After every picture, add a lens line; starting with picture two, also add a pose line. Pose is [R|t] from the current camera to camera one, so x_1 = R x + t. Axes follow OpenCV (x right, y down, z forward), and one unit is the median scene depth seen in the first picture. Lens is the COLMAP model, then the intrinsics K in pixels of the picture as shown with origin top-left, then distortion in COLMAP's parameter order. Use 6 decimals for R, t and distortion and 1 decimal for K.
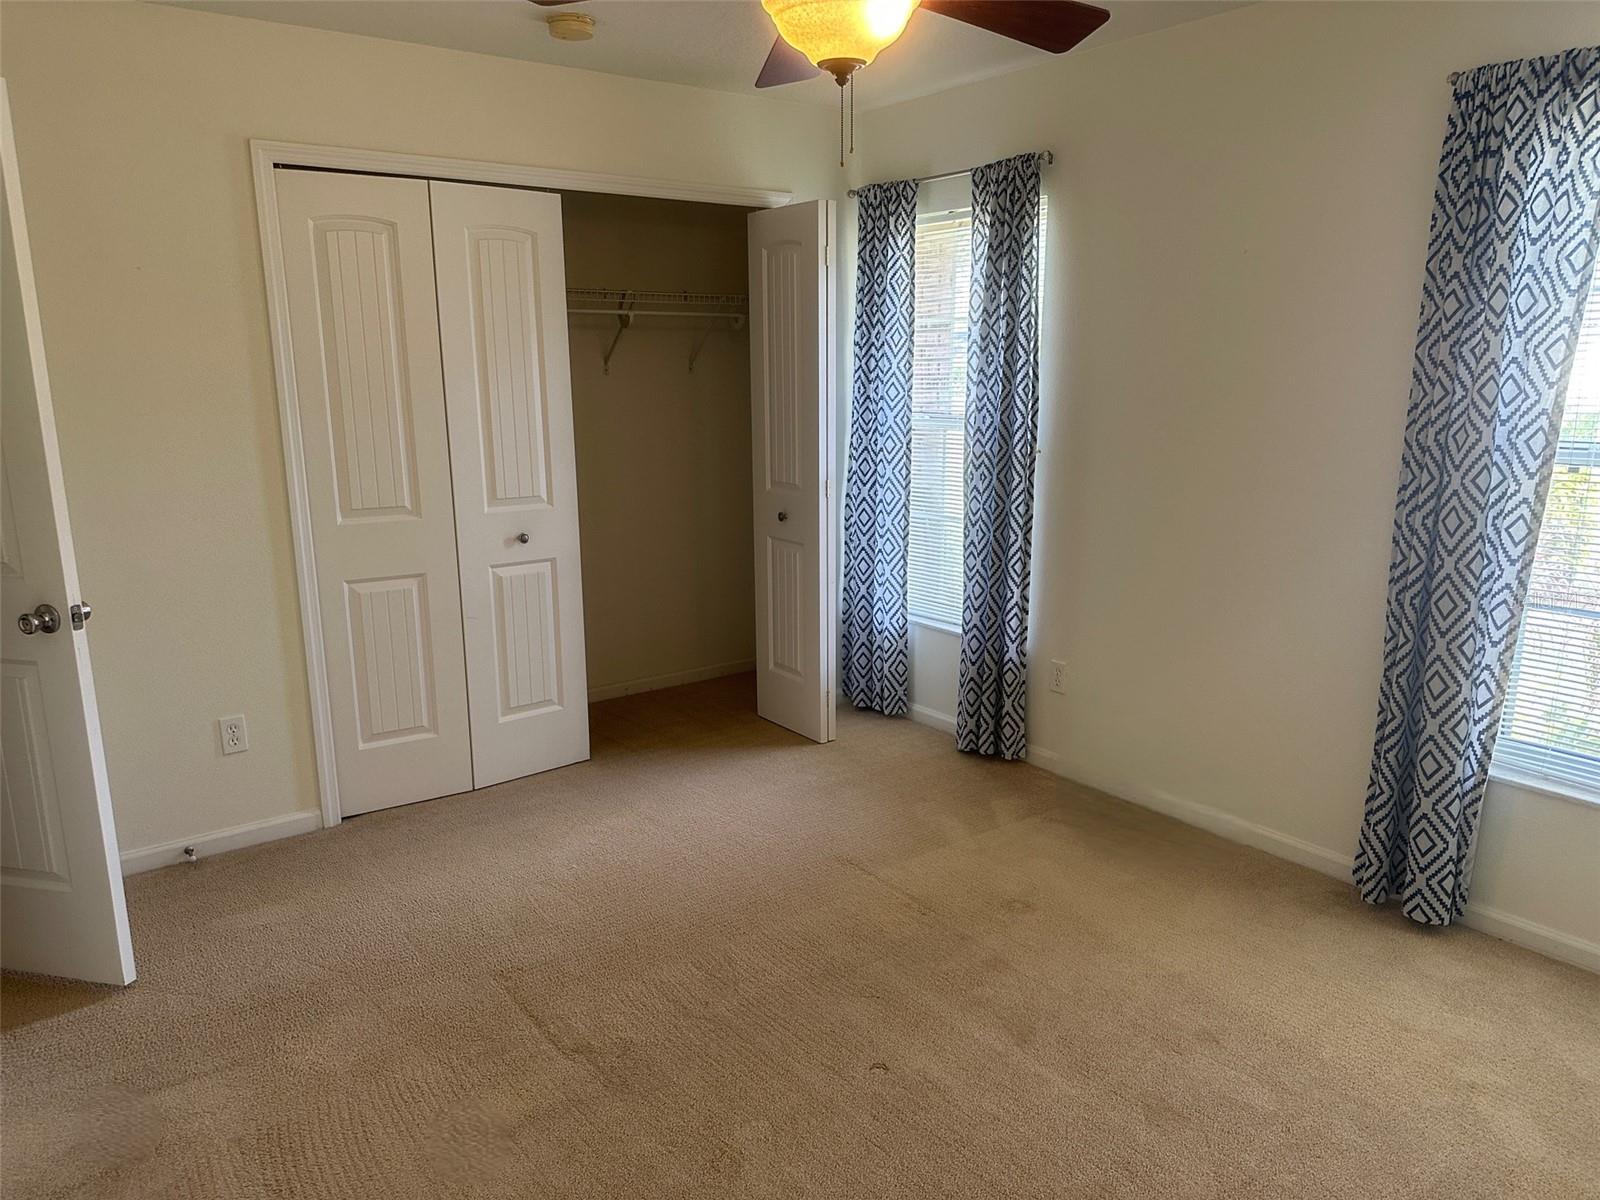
lens RADIAL K [[1135.7, 0, 791.7], [0, 1135.7, 606.9], [0, 0, 1]] dist [0.053757, -0.058475]
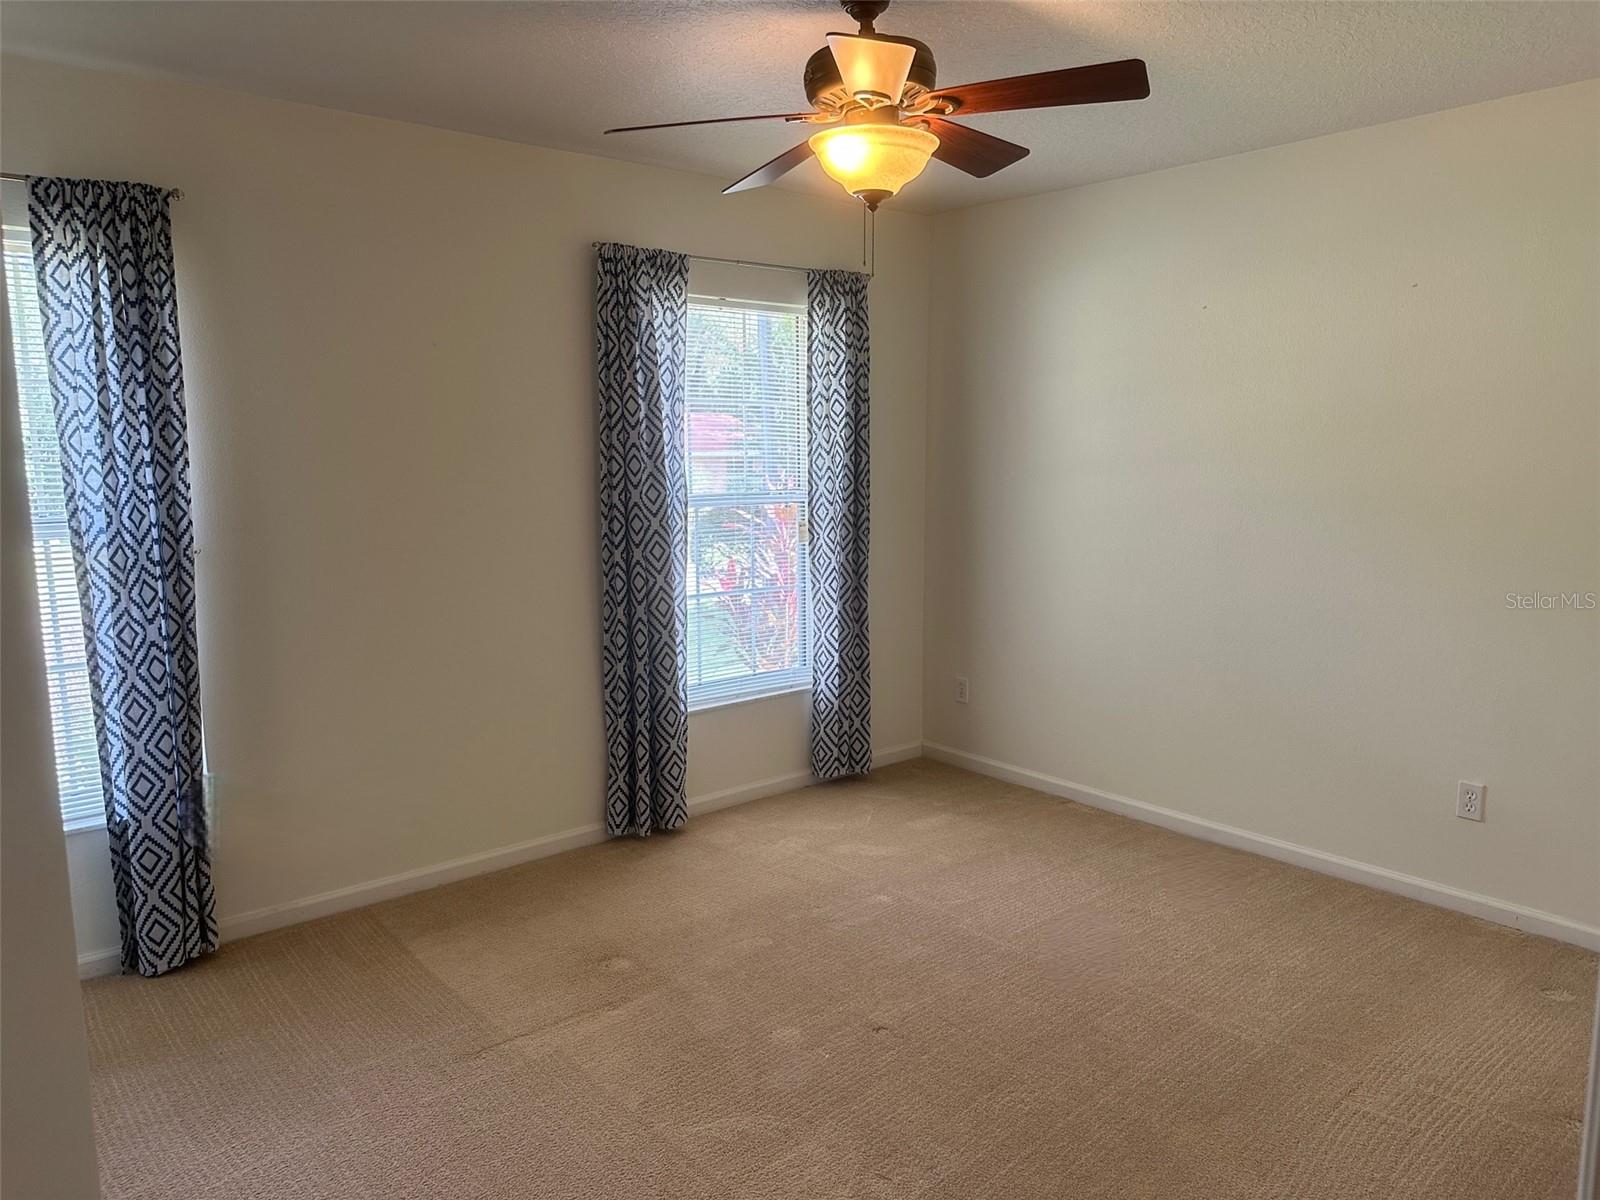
lens RADIAL K [[1135.7, 0, 791.7], [0, 1135.7, 606.9], [0, 0, 1]] dist [0.053757, -0.058475]
pose [[-0.080269, -0.119116, 0.989630, -0.836352], [0.228144, 0.964283, 0.134570, -0.151311], [-0.970313, 0.236580, -0.050226, 0.860224]]
